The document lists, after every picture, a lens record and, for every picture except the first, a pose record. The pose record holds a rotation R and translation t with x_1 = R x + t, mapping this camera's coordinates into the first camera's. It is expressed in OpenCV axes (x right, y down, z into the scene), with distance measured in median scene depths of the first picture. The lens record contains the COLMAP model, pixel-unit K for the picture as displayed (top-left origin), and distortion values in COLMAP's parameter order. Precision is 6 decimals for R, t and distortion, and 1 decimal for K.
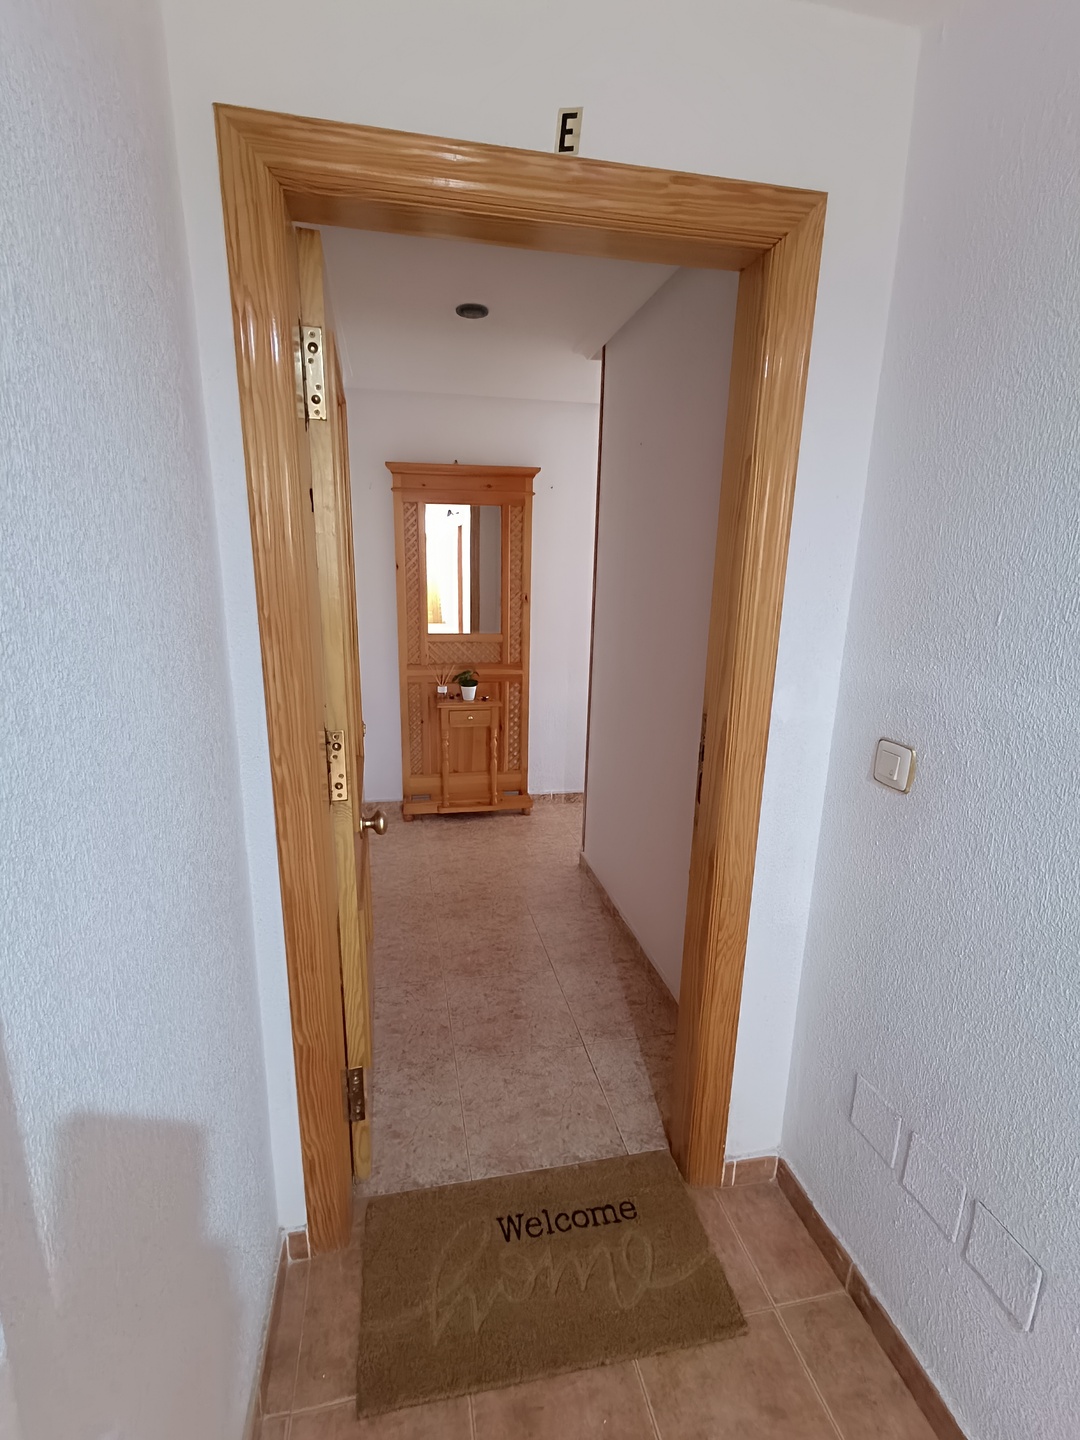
lens RADIAL K [[659.4, 0, 525.0], [0, 659.4, 727.6], [0, 0, 1]] dist [-0.002992, 0.004521]
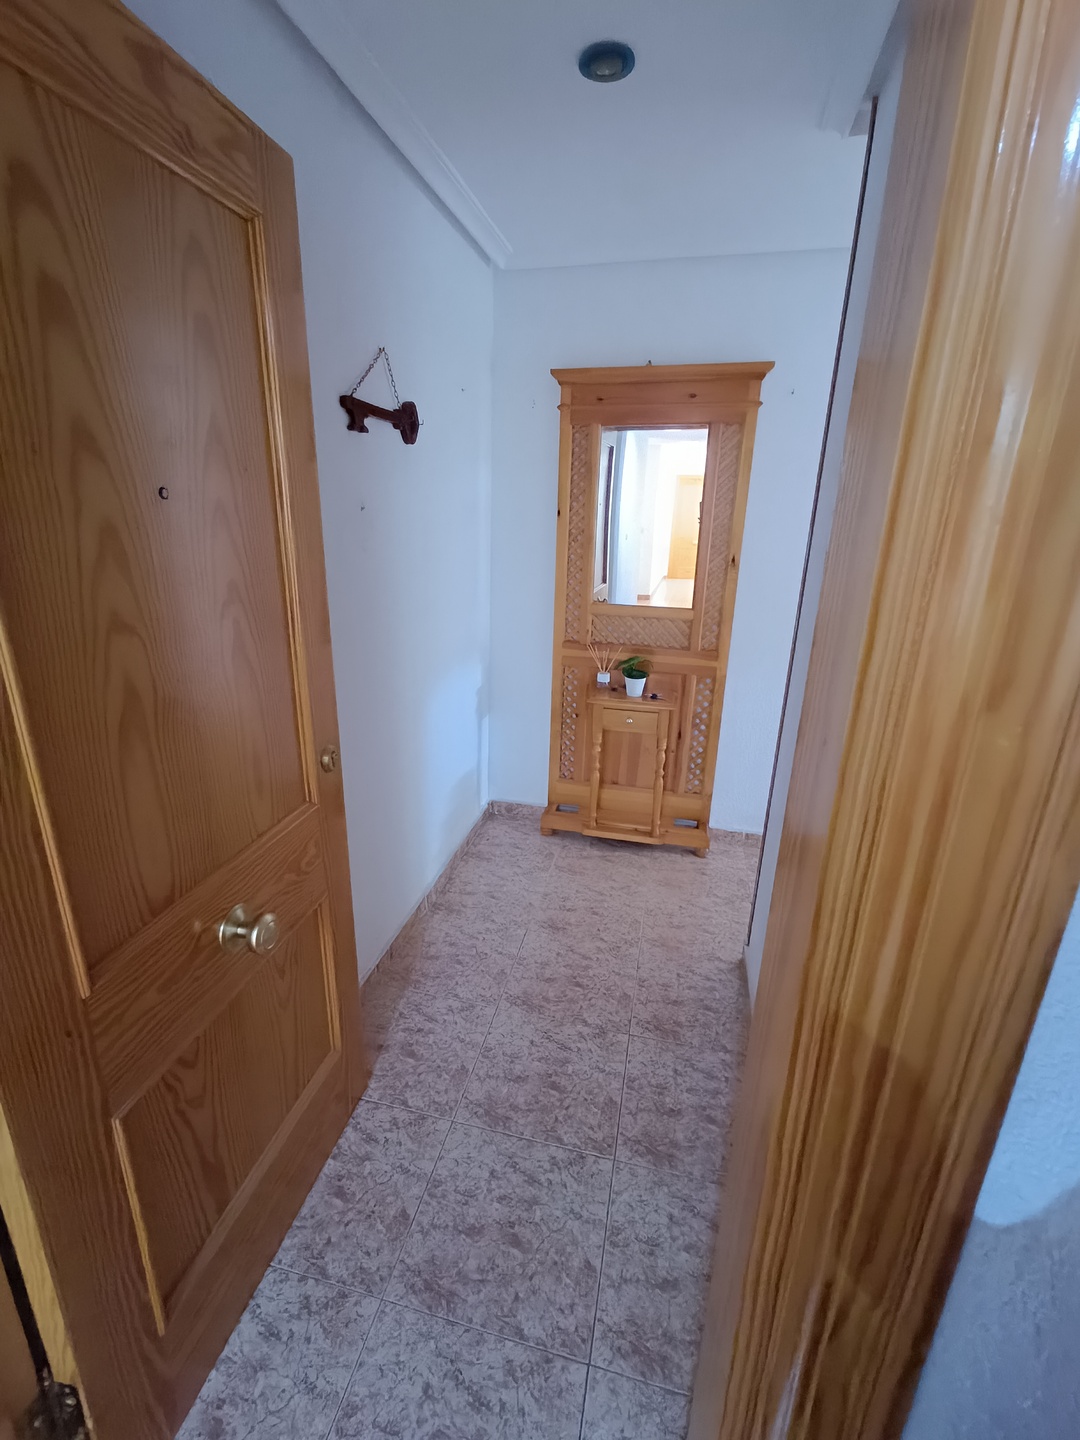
lens RADIAL K [[659.4, 0, 525.0], [0, 659.4, 727.6], [0, 0, 1]] dist [-0.002992, 0.004521]
pose [[0.905922, 0.138123, -0.400284, 0.105195], [-0.109039, 0.989519, 0.094669, -0.062283], [0.409165, -0.042116, 0.911488, 0.261276]]
